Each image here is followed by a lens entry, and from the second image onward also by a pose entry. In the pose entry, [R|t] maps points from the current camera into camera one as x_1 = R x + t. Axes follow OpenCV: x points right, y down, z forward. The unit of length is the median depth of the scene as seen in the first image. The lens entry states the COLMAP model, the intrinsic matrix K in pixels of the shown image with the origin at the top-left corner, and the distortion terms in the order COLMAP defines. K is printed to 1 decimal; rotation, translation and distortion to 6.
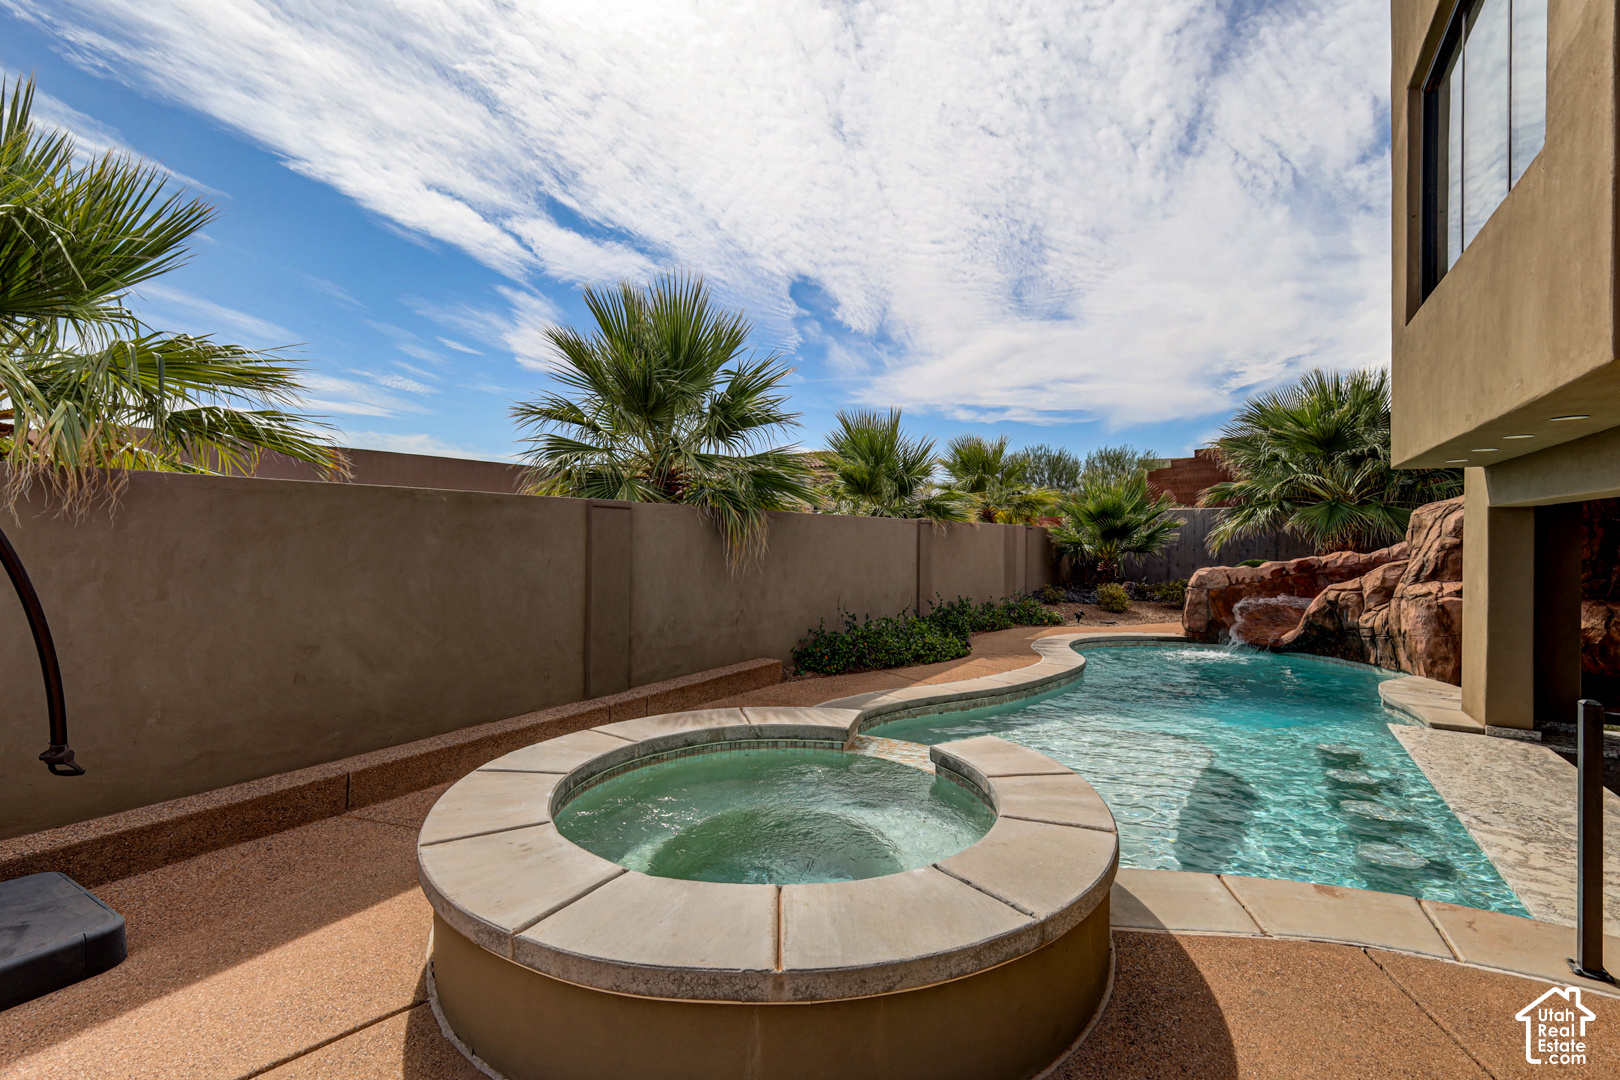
lens RADIAL K [[703.0, 0, 810.0], [0, 703.0, 540.0], [0, 0, 1]] dist [-0.027006, -0.000198]
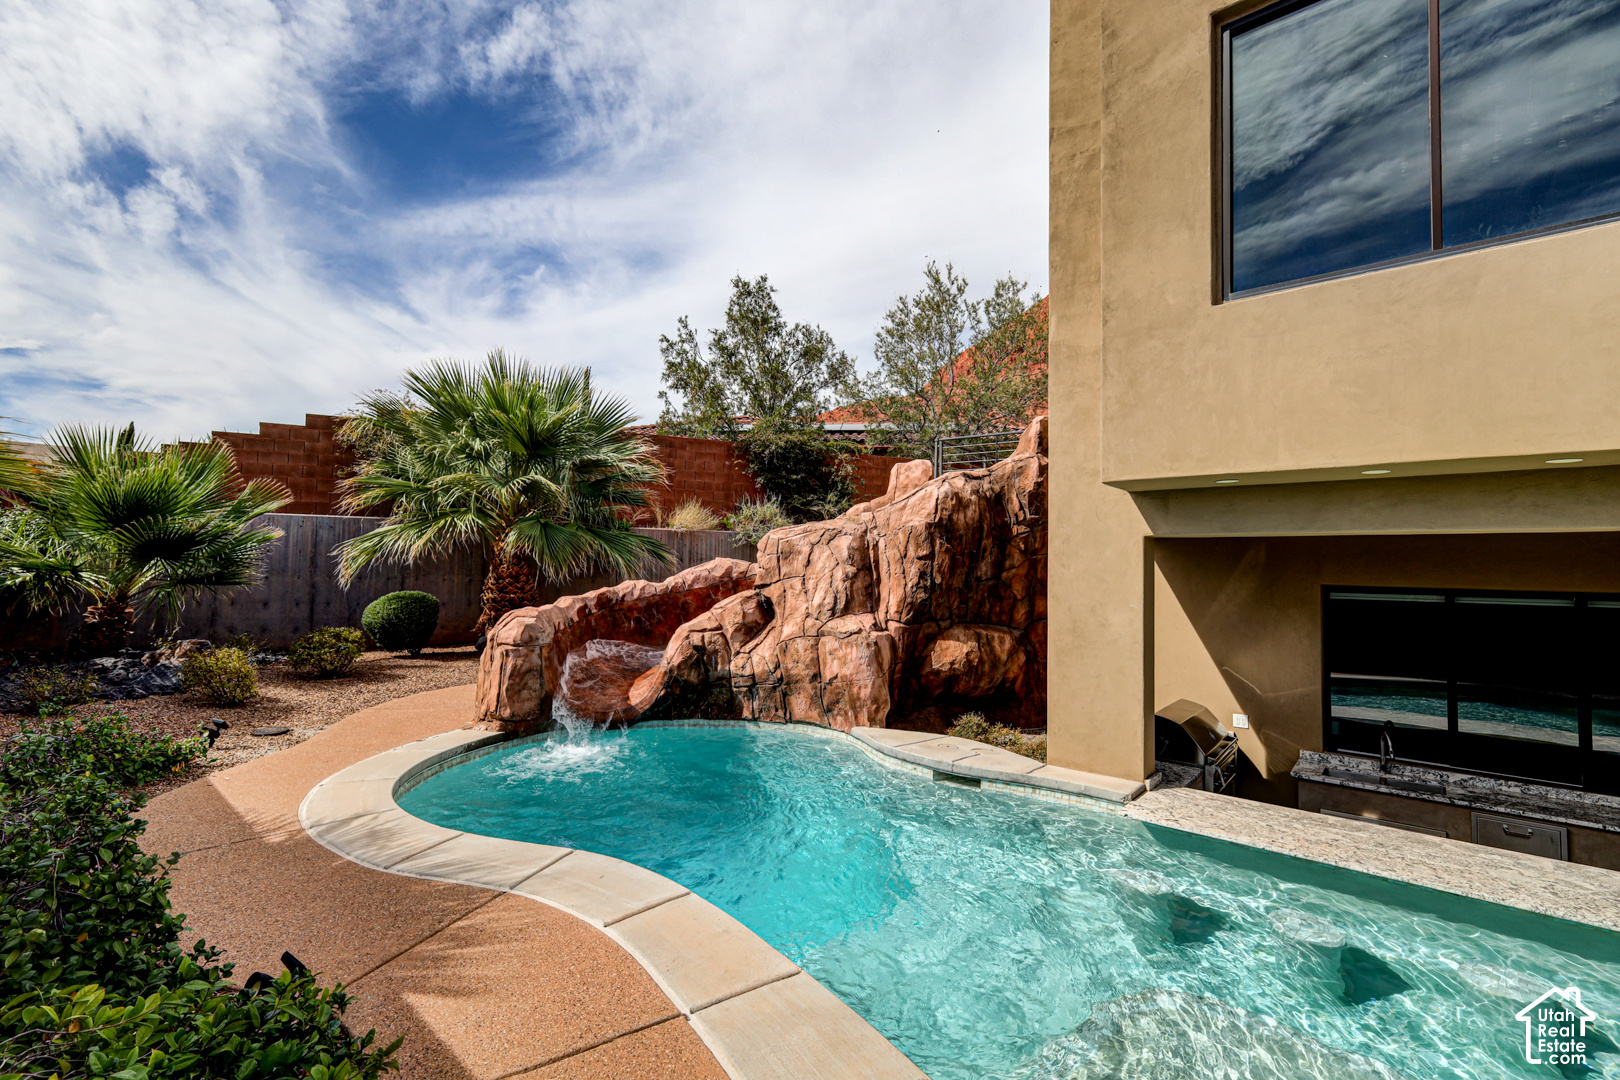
lens RADIAL K [[717.3, 0, 810.0], [0, 717.3, 540.0], [0, 0, 1]] dist [0.000154, -0.000035]
pose [[0.171817, 0.034862, 0.984512, -0.015118], [-0.008325, 0.999389, -0.033936, -0.004028], [-0.985094, -0.002365, 0.172002, 0.735594]]
